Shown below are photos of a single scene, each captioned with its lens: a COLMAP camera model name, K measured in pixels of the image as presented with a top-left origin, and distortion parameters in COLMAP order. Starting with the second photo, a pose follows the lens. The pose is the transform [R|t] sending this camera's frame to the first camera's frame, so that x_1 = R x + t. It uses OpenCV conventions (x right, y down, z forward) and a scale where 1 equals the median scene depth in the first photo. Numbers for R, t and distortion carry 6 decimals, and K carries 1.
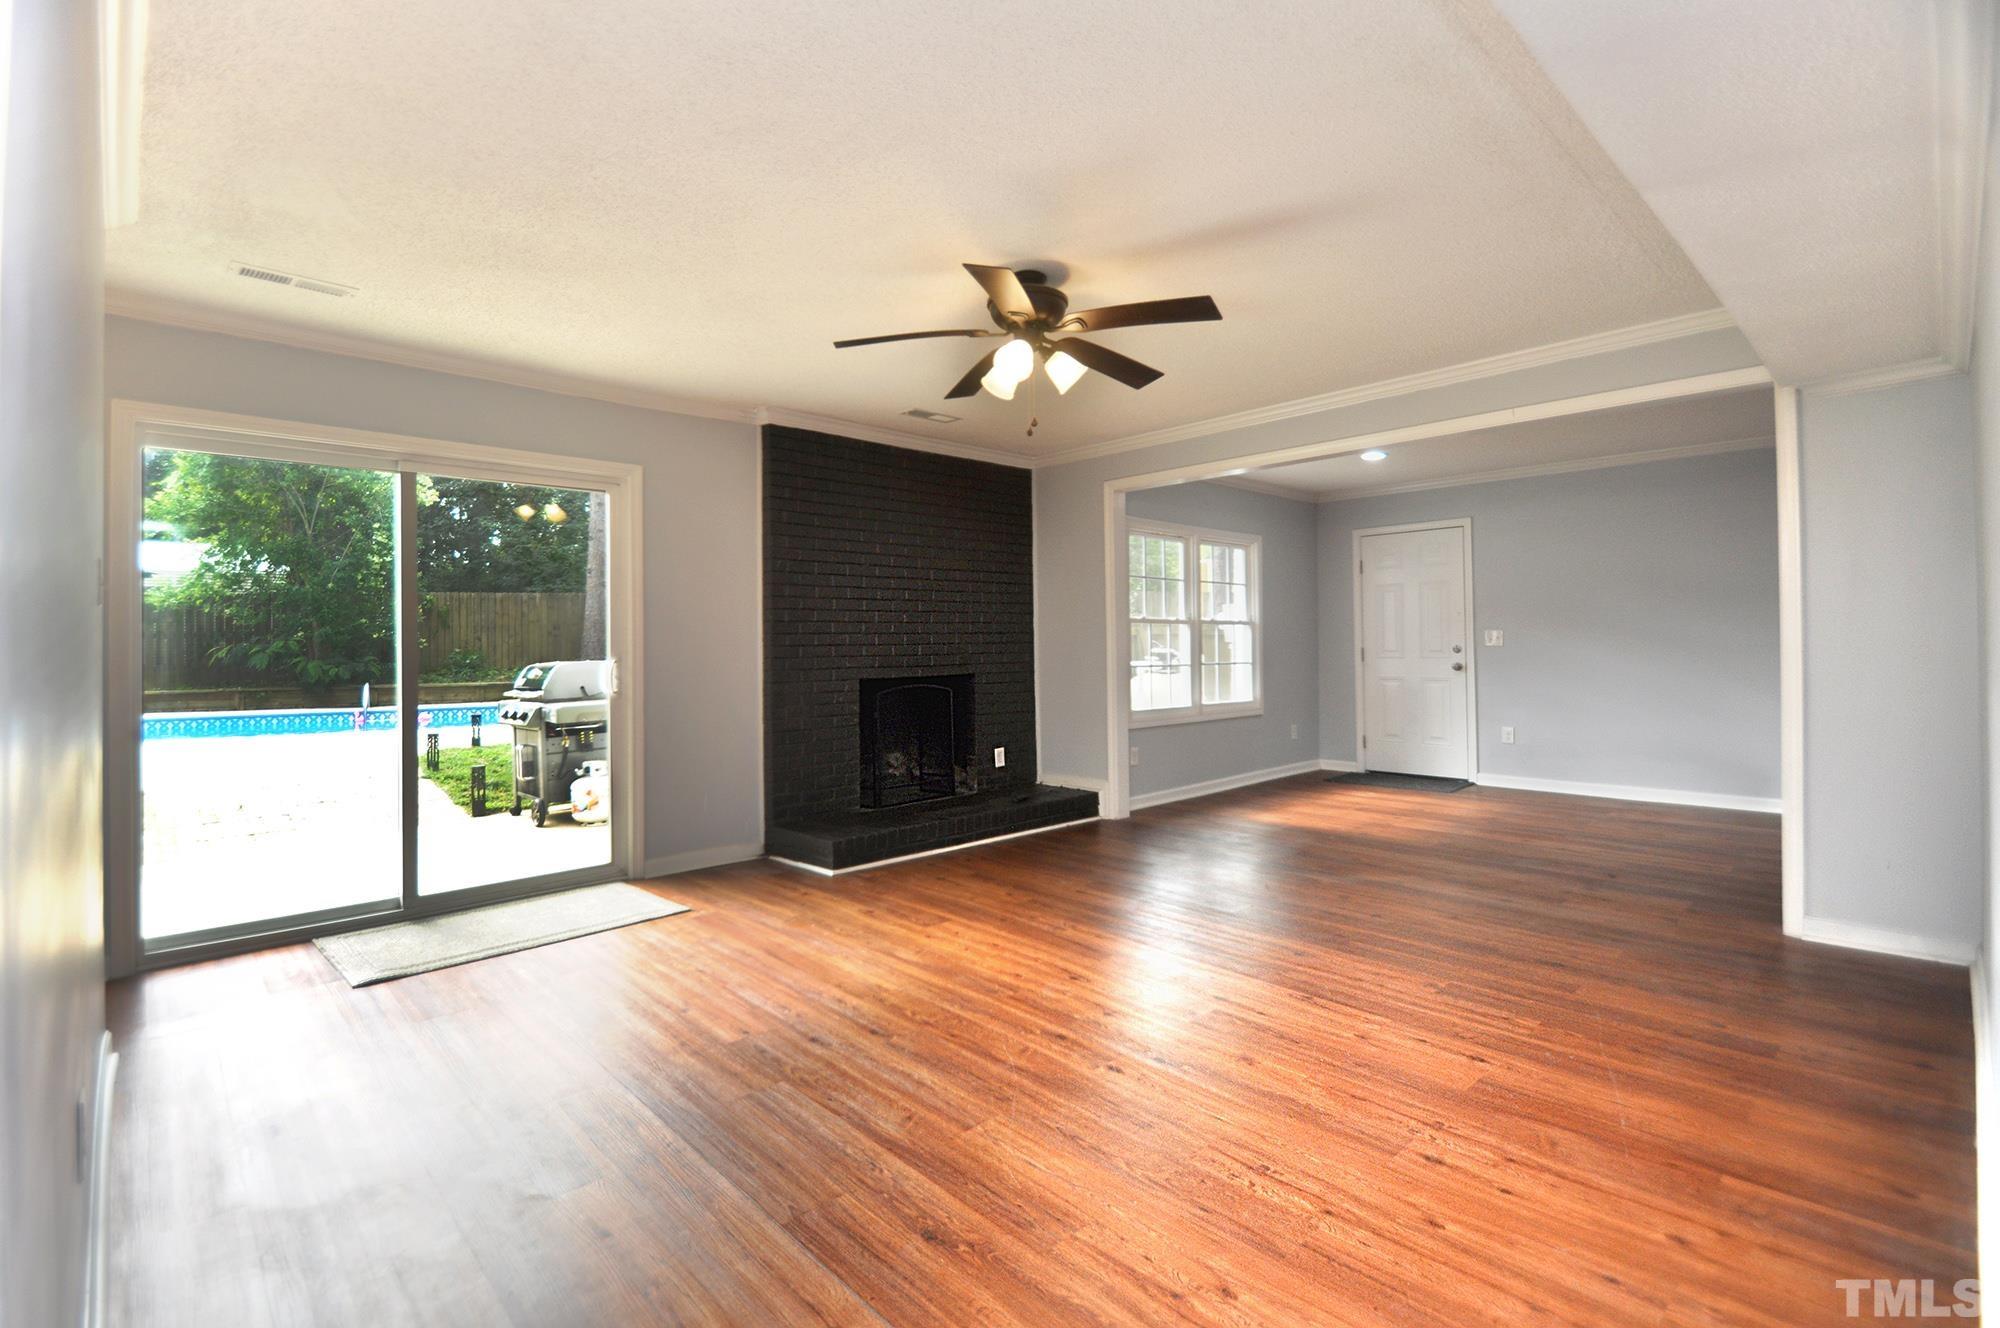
lens RADIAL K [[916.8, 0, 1039.8], [0, 916.8, 639.3], [0, 0, 1]] dist [-0.026249, -0.000149]
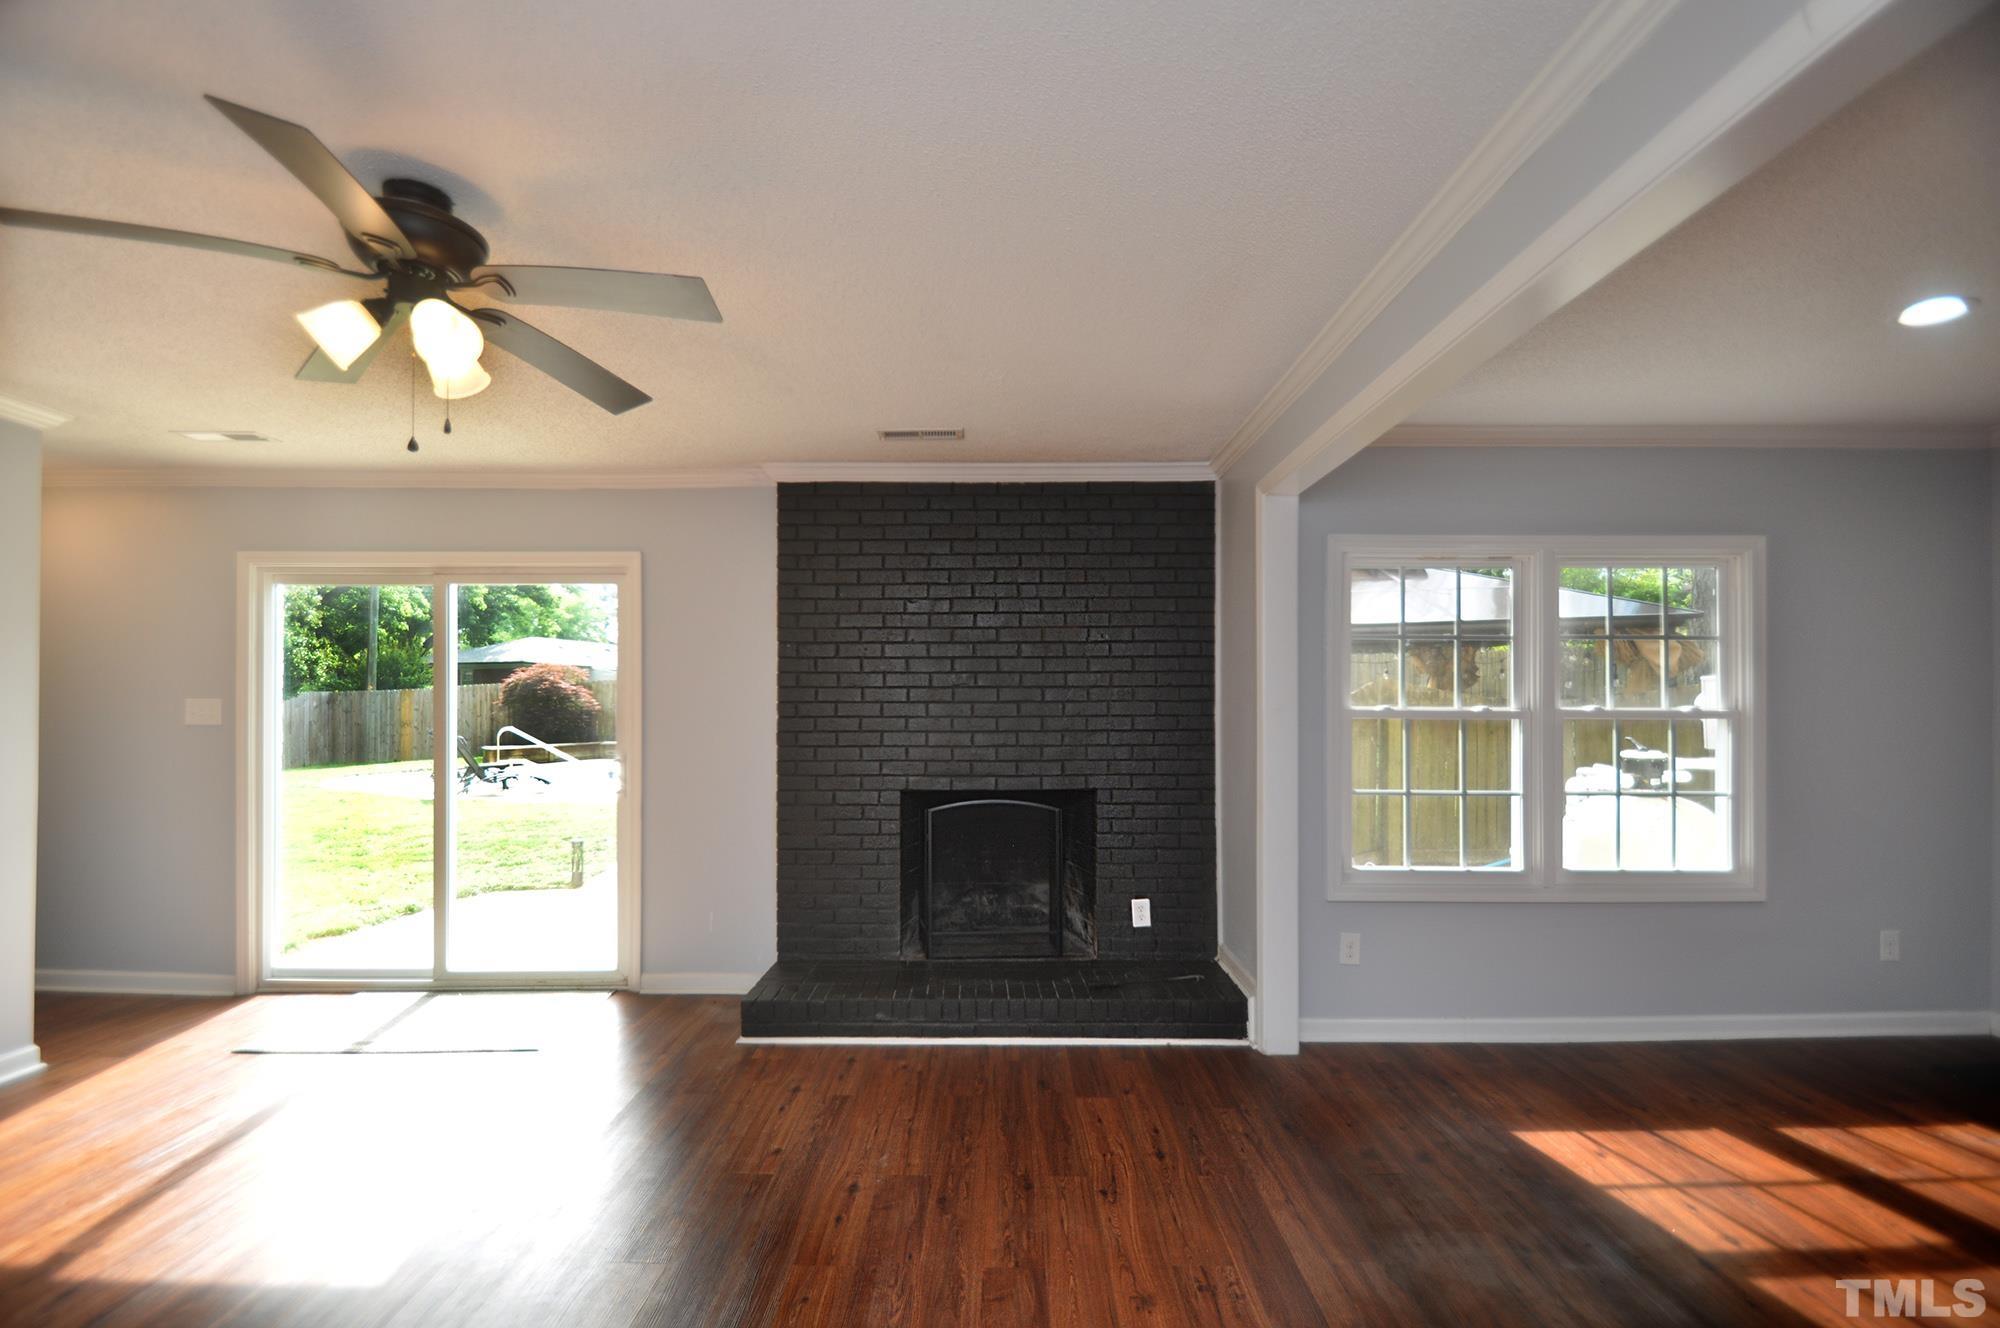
lens RADIAL K [[920.7, 0, 1003.3], [0, 920.7, 687.5], [0, 0, 1]] dist [-0.001268, 0.000021]
pose [[0.709970, -0.008155, -0.704185, 0.419223], [-0.003934, 0.999871, -0.015545, -0.032233], [0.704221, 0.013807, 0.709846, 0.498193]]
